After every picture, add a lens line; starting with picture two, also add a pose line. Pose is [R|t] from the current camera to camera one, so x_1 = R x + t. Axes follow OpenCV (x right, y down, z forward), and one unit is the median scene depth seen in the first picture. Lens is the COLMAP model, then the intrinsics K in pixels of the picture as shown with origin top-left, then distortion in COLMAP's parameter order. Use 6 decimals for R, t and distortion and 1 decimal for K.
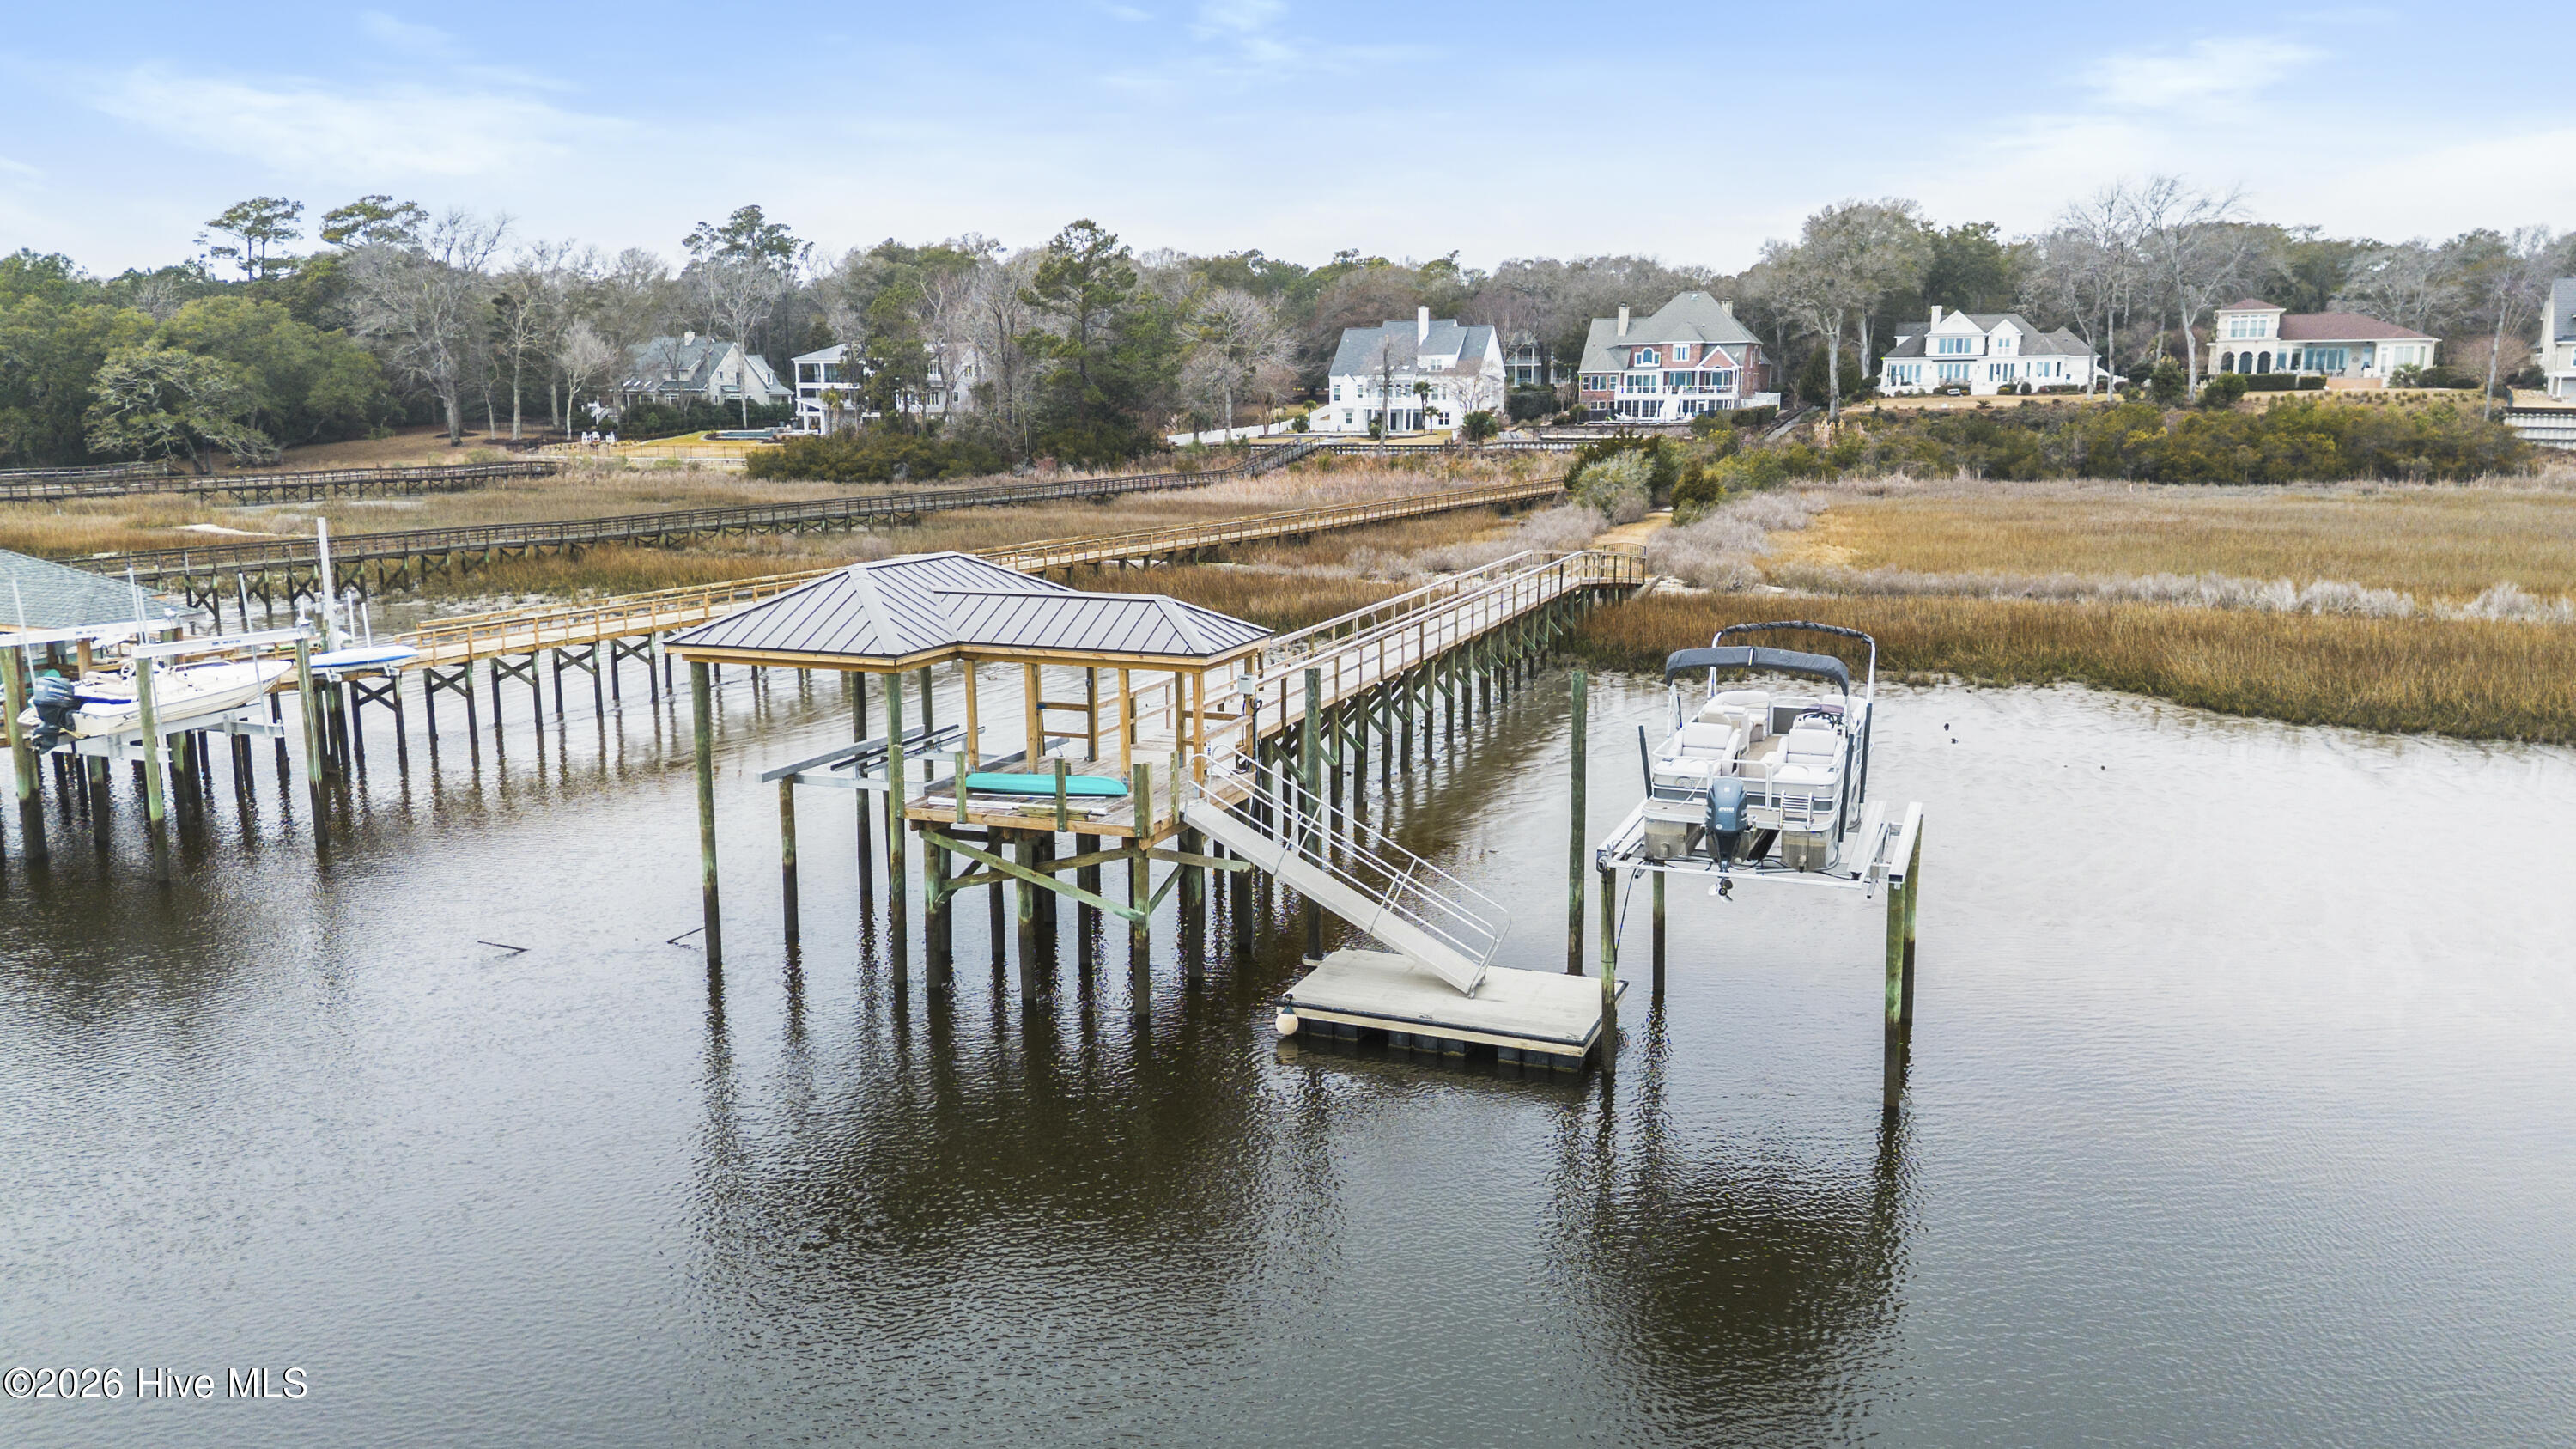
lens RADIAL K [[1820.8, 0, 1288.0], [0, 1820.8, 724.5], [0, 0, 1]] dist [0.075782, -0.063702]
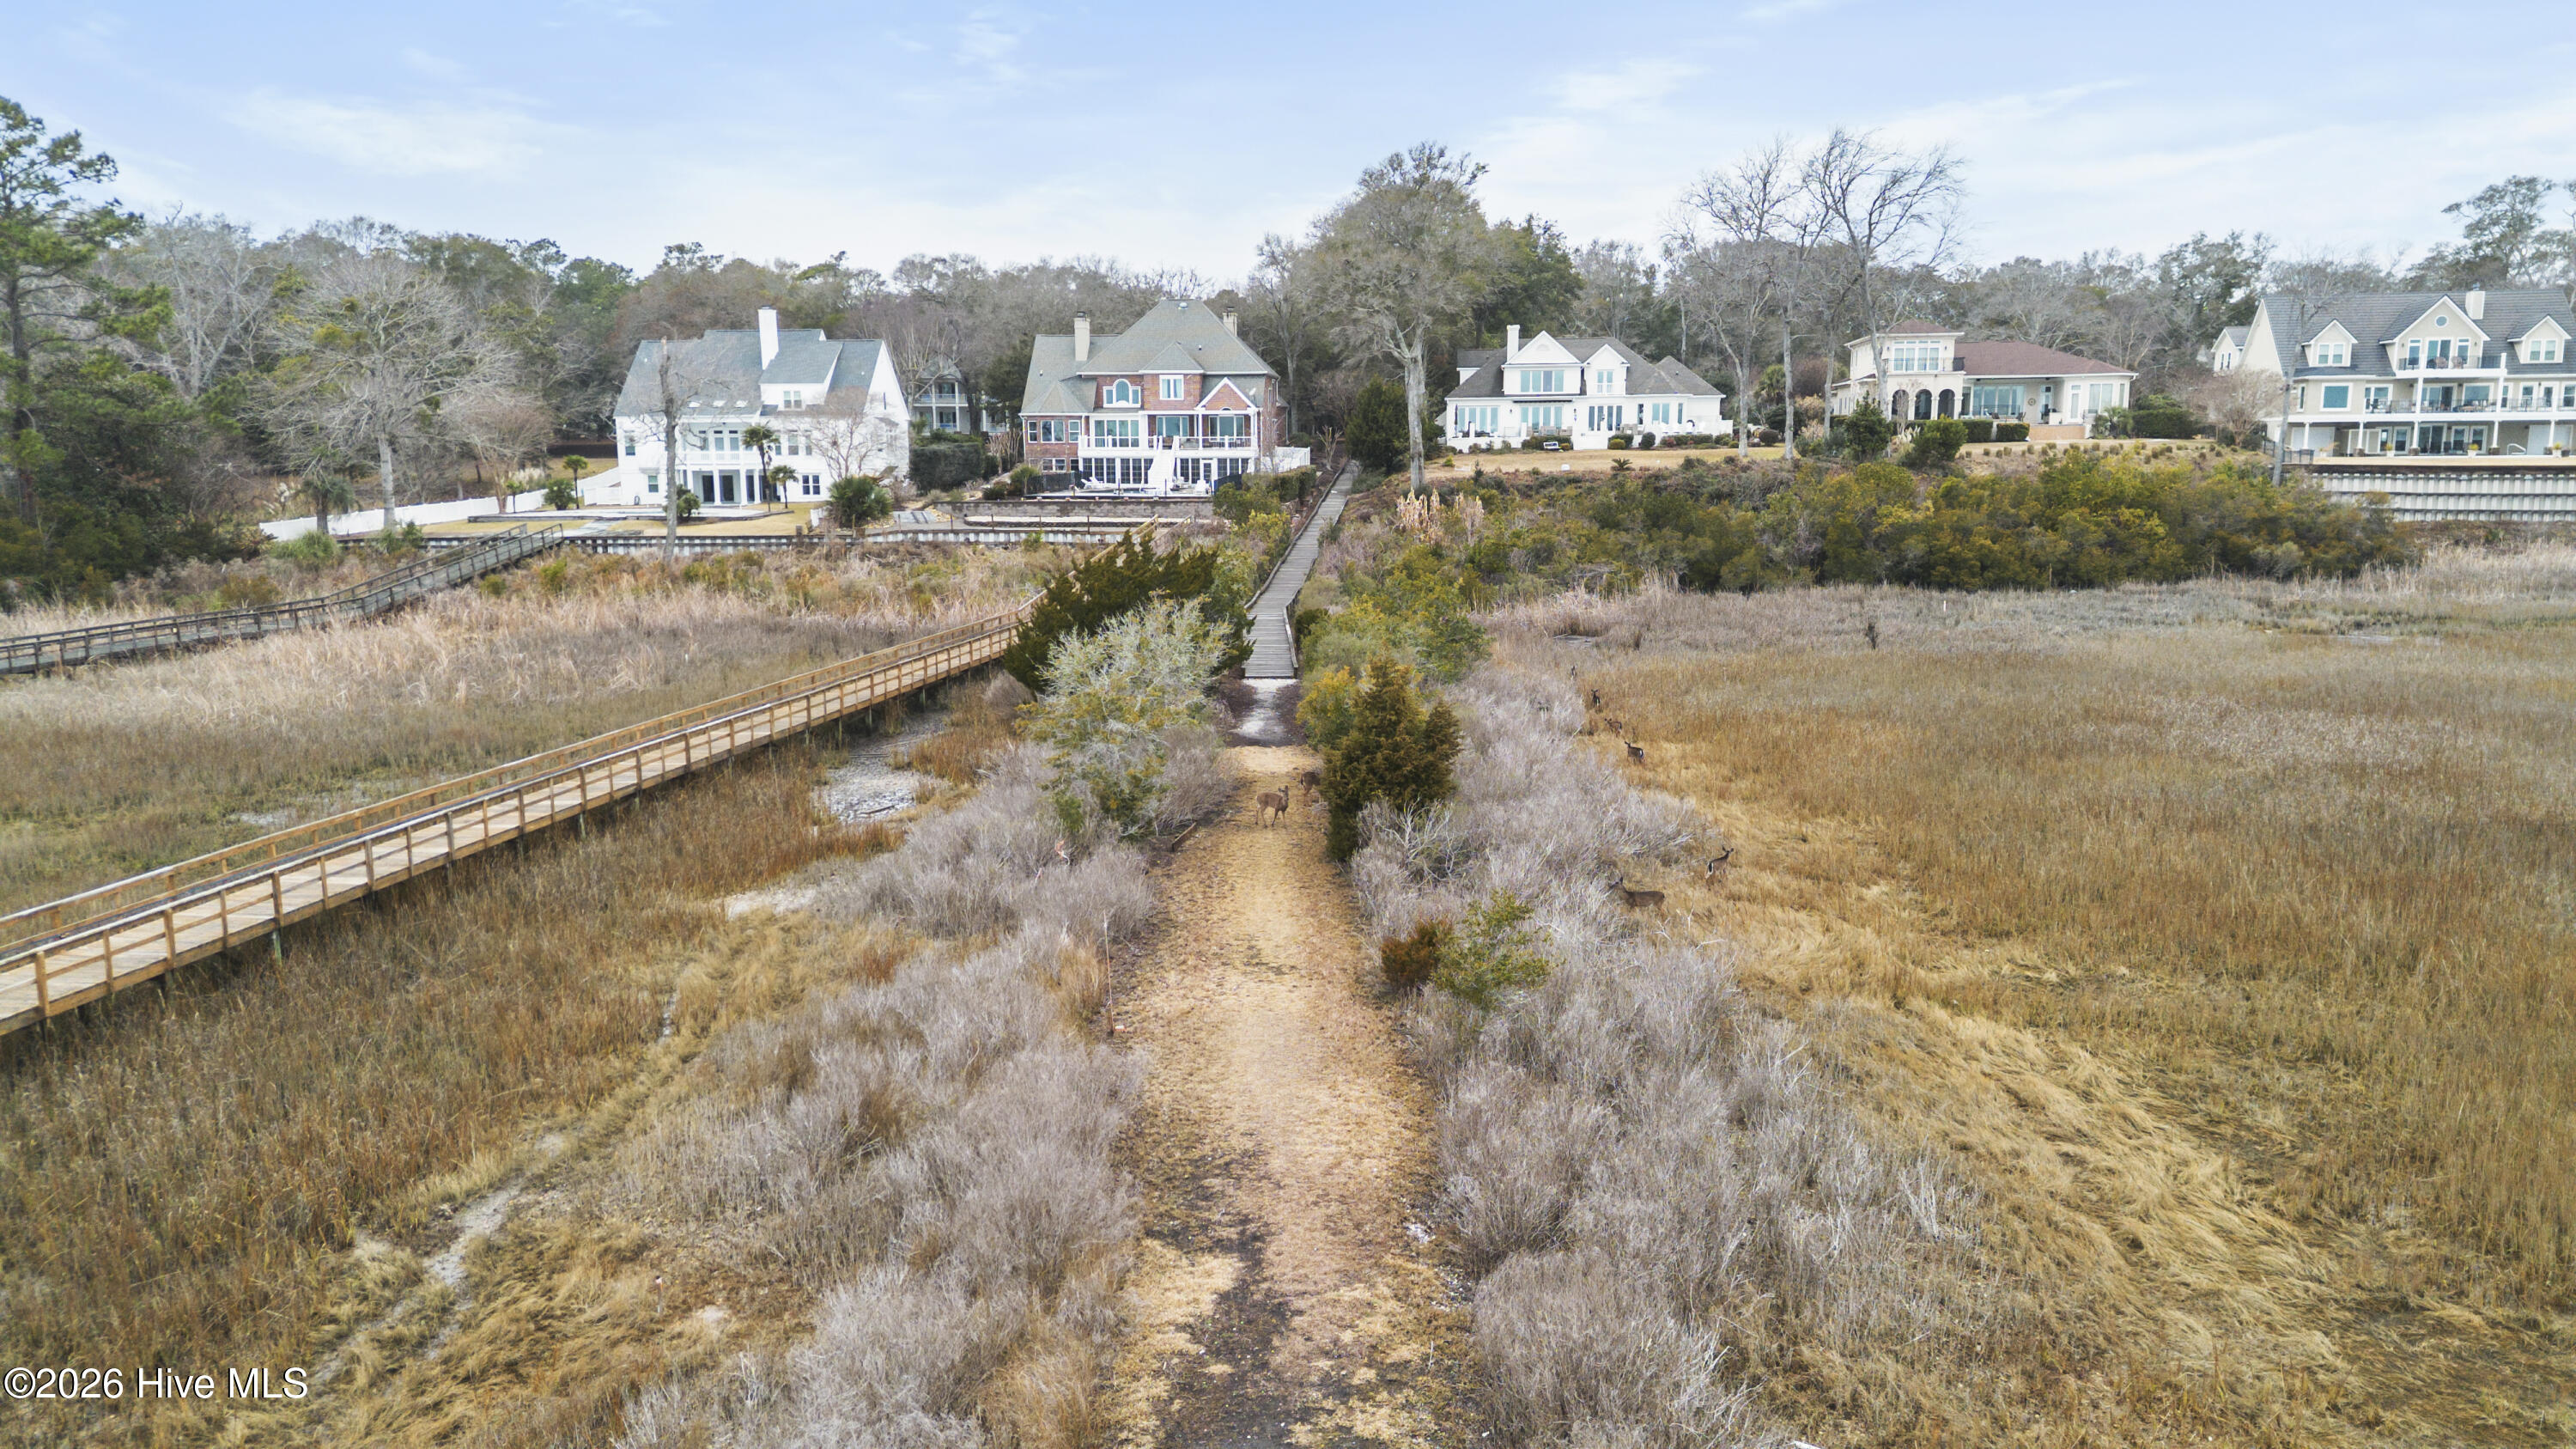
lens RADIAL K [[1784.3, 0, 1276.2], [0, 1784.3, 725.0], [0, 0, 1]] dist [0.111573, -0.100065]
pose [[0.956584, -0.048454, 0.287400, 0.057773], [0.054973, 0.998380, -0.014654, -0.068919], [-0.286225, 0.029817, 0.957698, 0.370804]]
